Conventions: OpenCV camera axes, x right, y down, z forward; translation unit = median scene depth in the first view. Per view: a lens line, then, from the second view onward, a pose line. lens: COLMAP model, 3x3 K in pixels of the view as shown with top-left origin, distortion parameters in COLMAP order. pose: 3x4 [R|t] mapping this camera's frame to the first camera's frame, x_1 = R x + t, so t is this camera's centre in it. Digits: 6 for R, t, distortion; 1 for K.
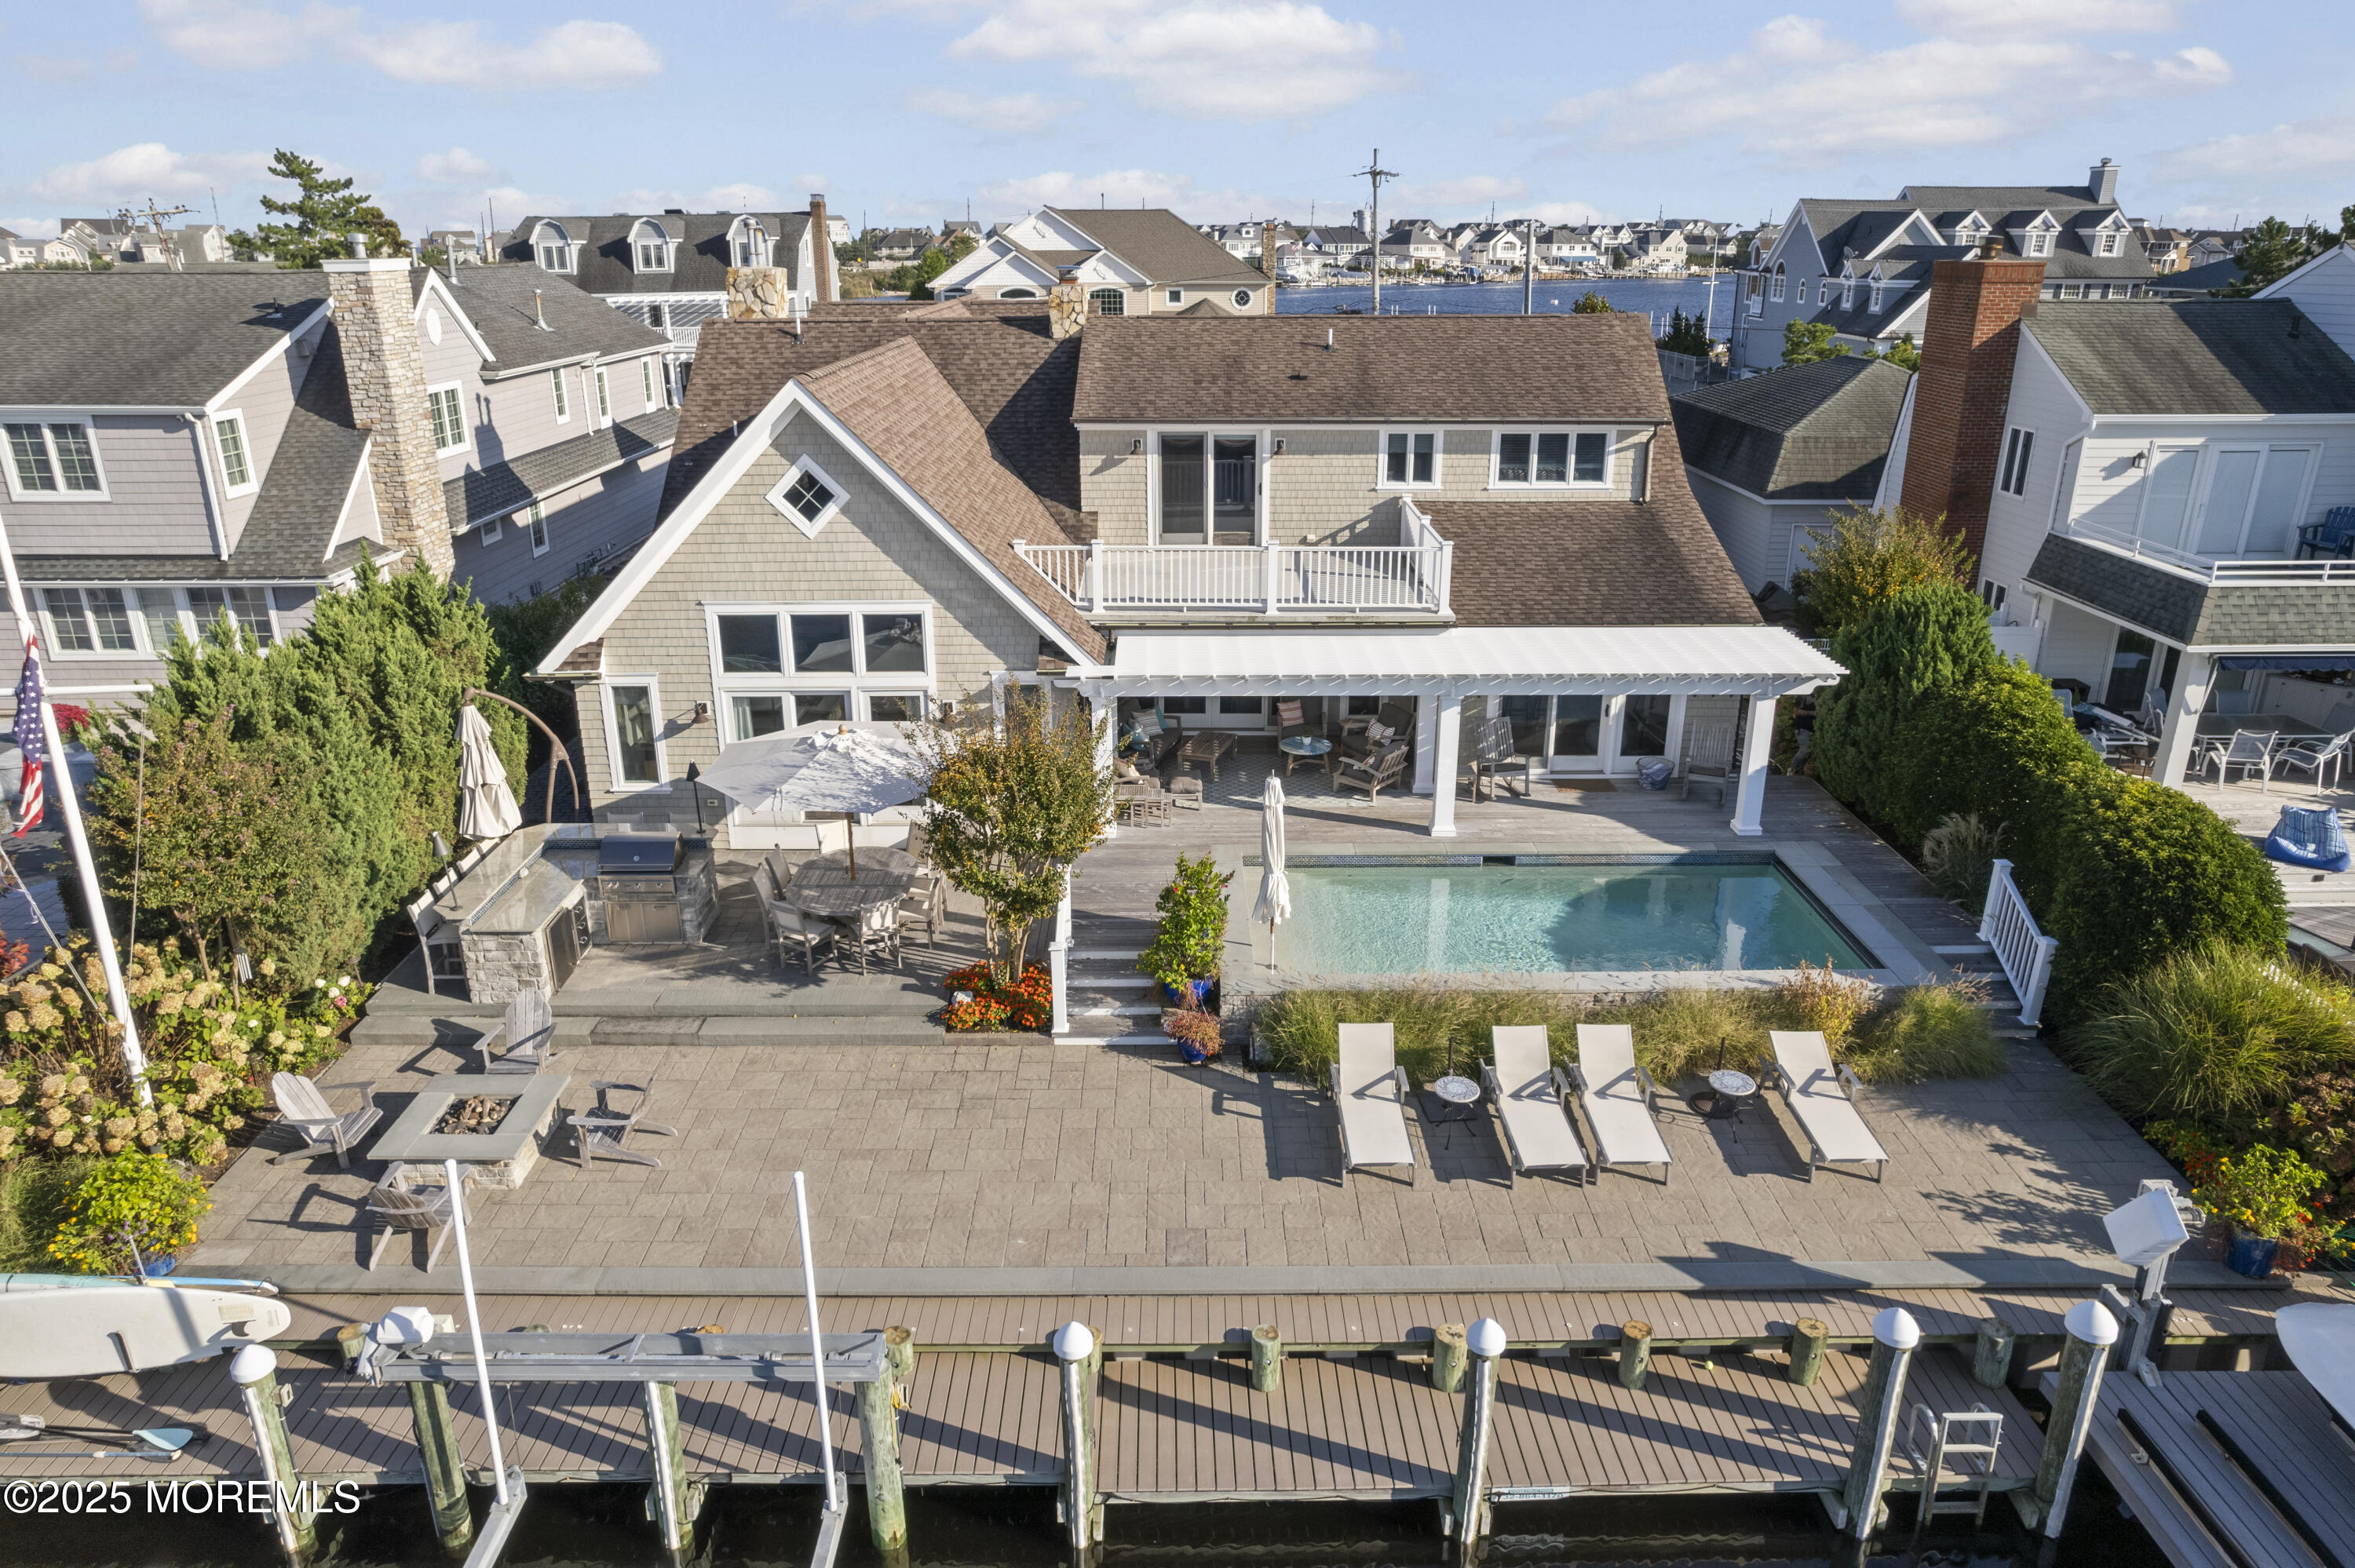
lens RADIAL K [[1468.4, 0, 1177.5], [0, 1468.4, 784.0], [0, 0, 1]] dist [-0.013906, -0.000665]
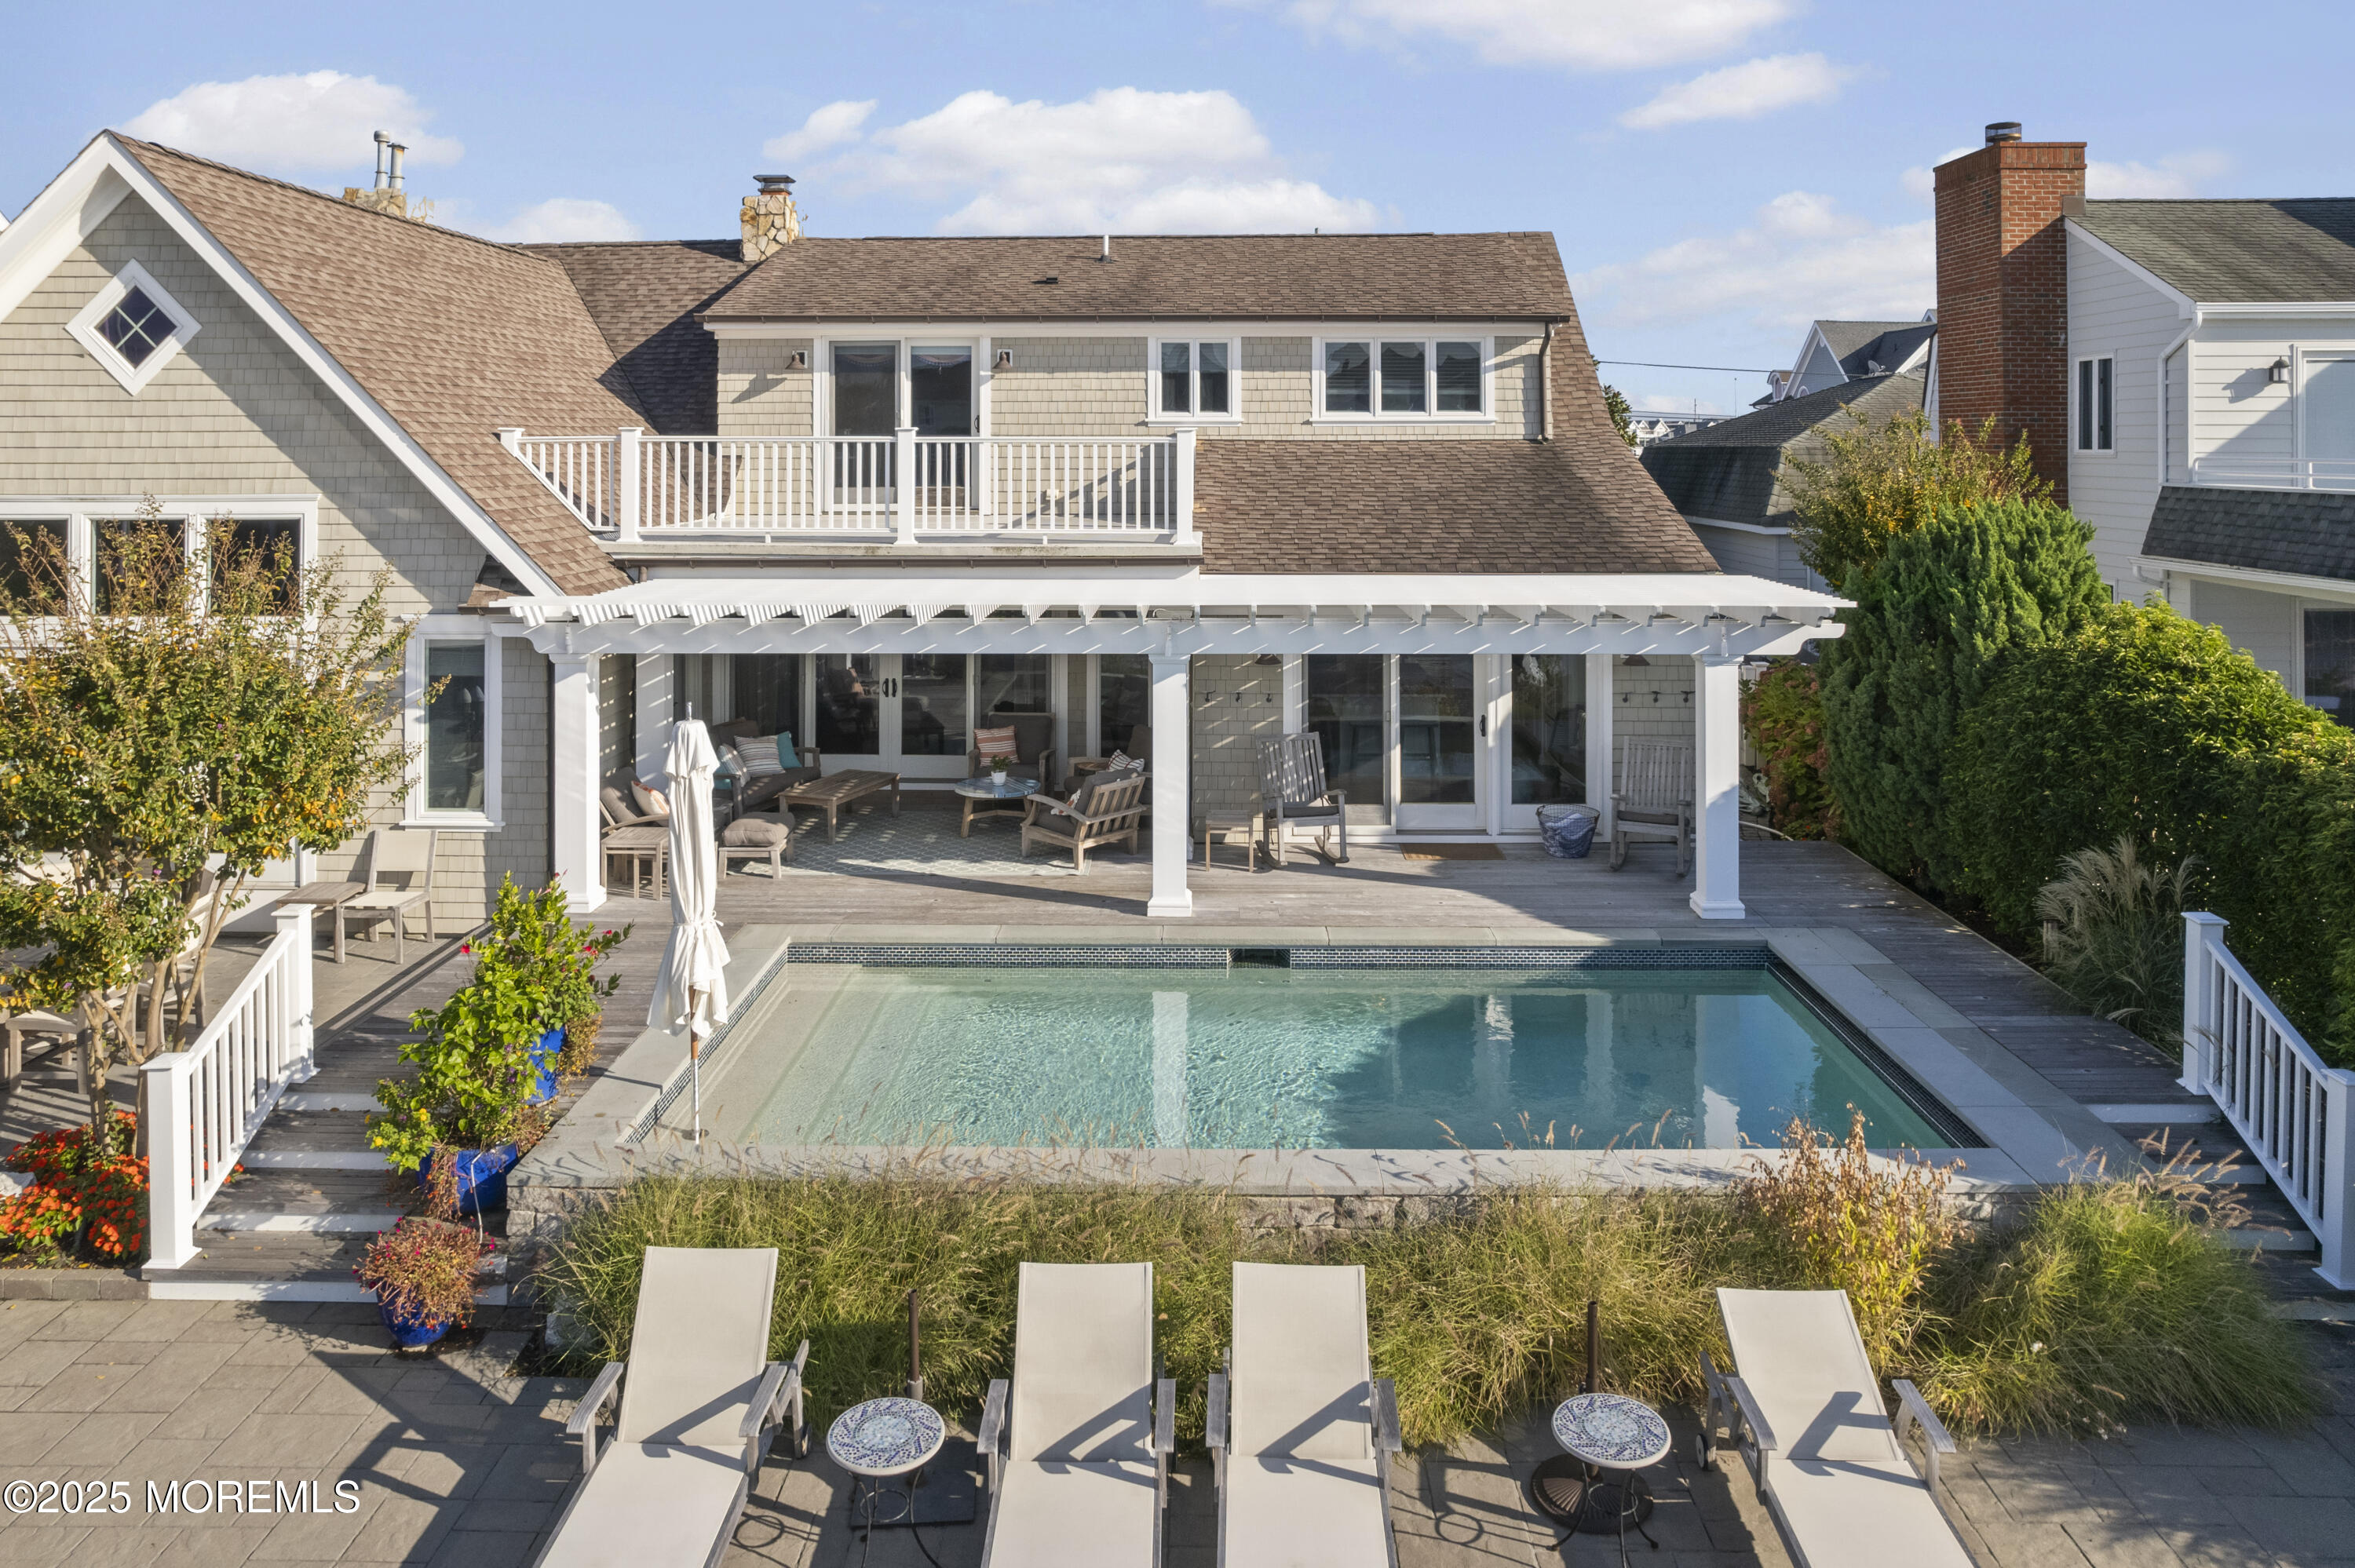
lens RADIAL K [[1555.8, 0, 1173.9], [0, 1555.8, 484.9], [0, 0, 1]] dist [-0.036603, 0.026701]
pose [[0.999524, 0.000980, -0.030821, 0.201779], [-0.011099, 0.943947, -0.329911, 0.076090], [0.028770, 0.330096, 0.943509, 0.390100]]
